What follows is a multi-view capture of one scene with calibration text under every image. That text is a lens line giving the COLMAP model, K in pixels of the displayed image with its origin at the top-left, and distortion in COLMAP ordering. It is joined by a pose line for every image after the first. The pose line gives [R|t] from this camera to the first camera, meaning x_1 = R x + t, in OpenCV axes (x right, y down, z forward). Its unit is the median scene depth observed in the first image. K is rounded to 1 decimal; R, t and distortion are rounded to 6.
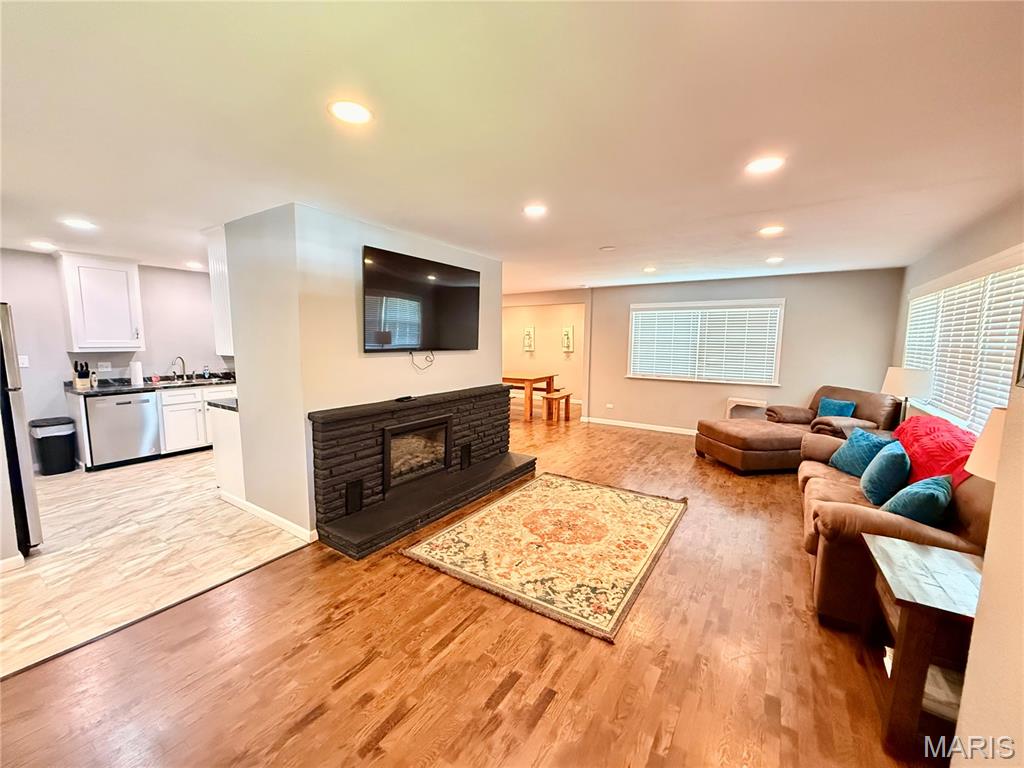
lens RADIAL K [[407.9, 0, 512.4], [0, 407.9, 386.2], [0, 0, 1]] dist [-0.000884, 0.000368]
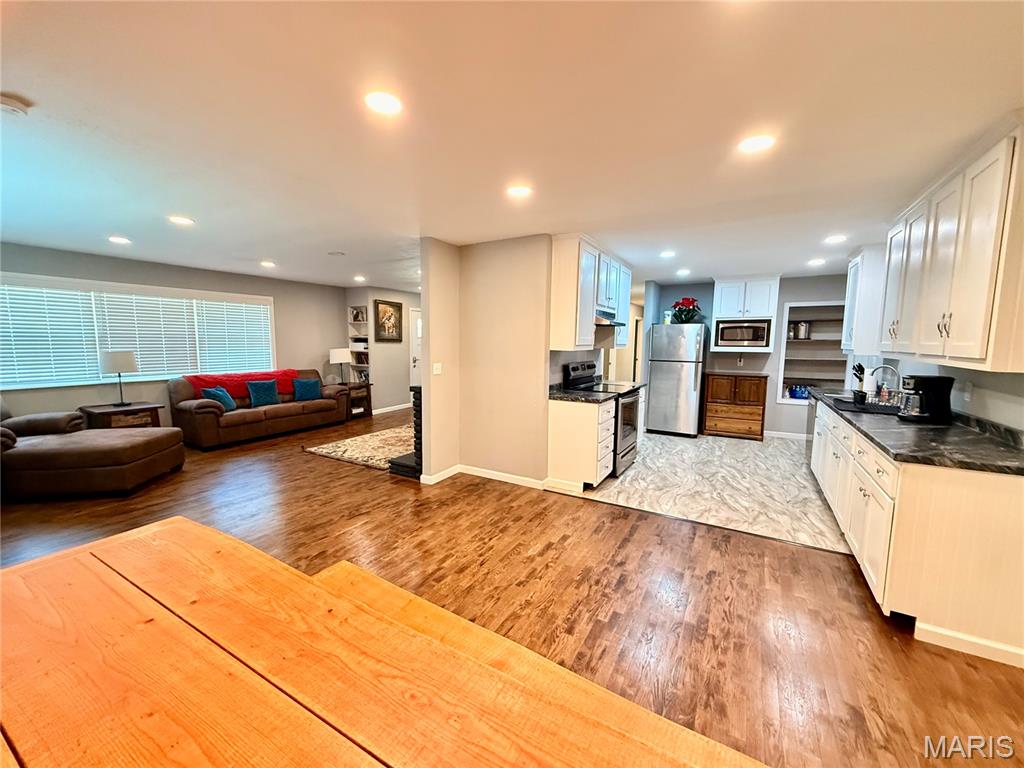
lens RADIAL K [[407.9, 0, 510.7], [0, 407.9, 384.9], [0, 0, 1]] dist [-0.000884, 0.000368]
pose [[-0.998460, -0.010844, -0.054409, -0.211621], [-0.022722, 0.974612, 0.222744, -0.262372], [0.050612, 0.223637, -0.973358, 2.390606]]
